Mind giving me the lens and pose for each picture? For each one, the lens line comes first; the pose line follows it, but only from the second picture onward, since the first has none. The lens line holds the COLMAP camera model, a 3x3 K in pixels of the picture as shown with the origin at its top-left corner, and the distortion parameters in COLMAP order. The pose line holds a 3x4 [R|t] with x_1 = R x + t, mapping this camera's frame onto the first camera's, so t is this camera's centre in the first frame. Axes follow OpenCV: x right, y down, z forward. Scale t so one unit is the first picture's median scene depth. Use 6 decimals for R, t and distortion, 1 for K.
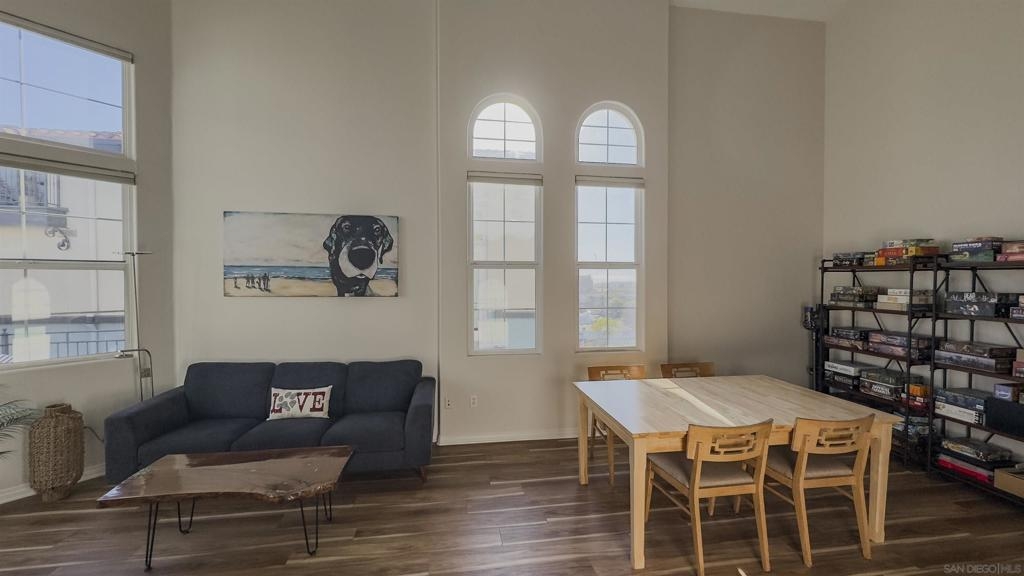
lens RADIAL K [[418.2, 0, 514.6], [0, 418.2, 286.6], [0, 0, 1]] dist [0.002445, -0.001072]
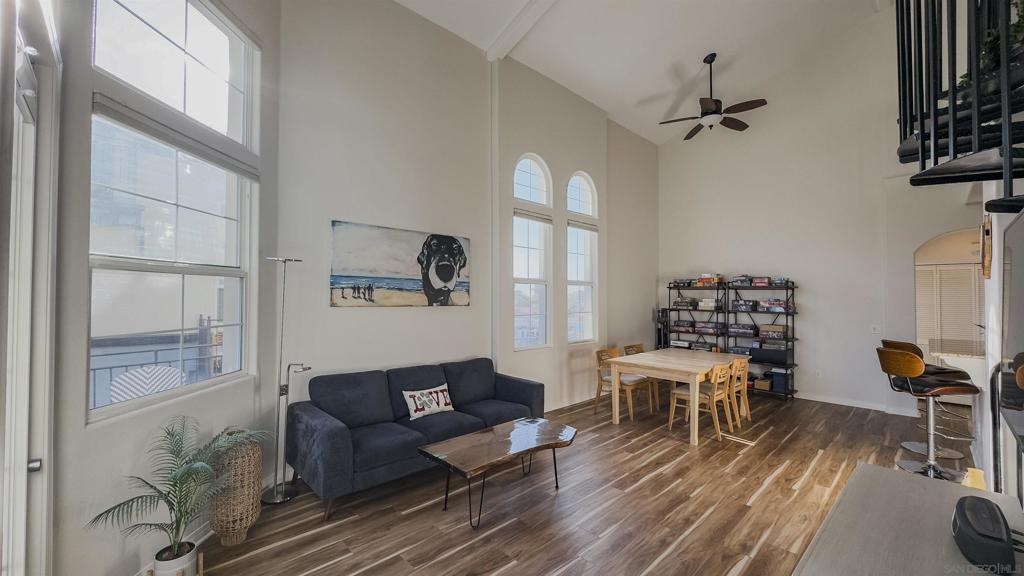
lens RADIAL K [[418.2, 0, 520.5], [0, 418.2, 283.6], [0, 0, 1]] dist [0.002445, -0.001072]
pose [[0.804065, 0.021469, 0.594154, -0.898084], [0.002170, 0.999235, -0.039043, 0.008191], [-0.594538, 0.032682, 0.803403, -0.045324]]
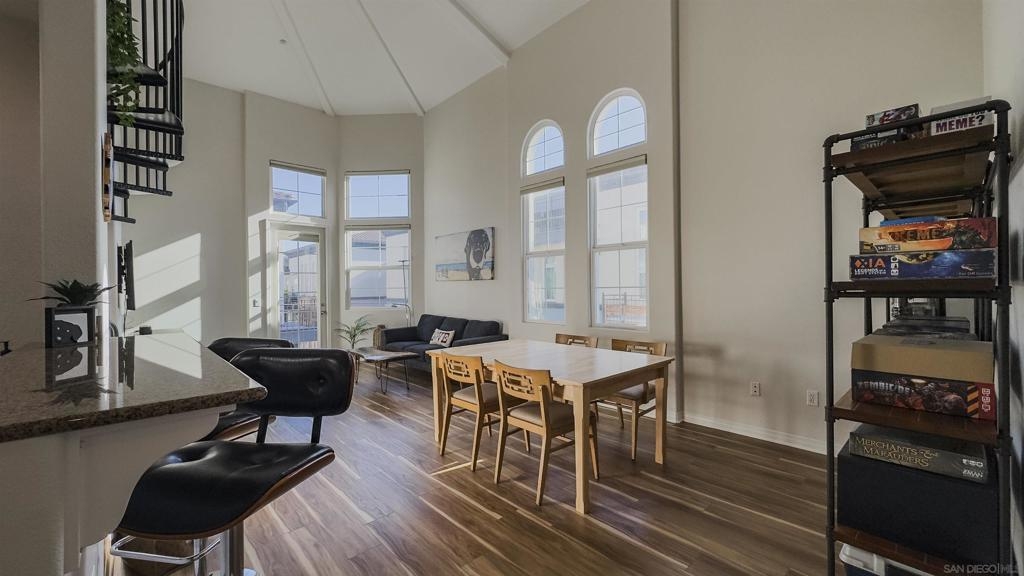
lens RADIAL K [[418.2, 0, 501.7], [0, 418.2, 288.8], [0, 0, 1]] dist [0.002445, -0.001072]
pose [[0.537680, -0.004759, -0.843136, 1.057528], [-0.004890, 0.999950, -0.008763, 0.072430], [0.843135, 0.008835, 0.537629, 0.218782]]
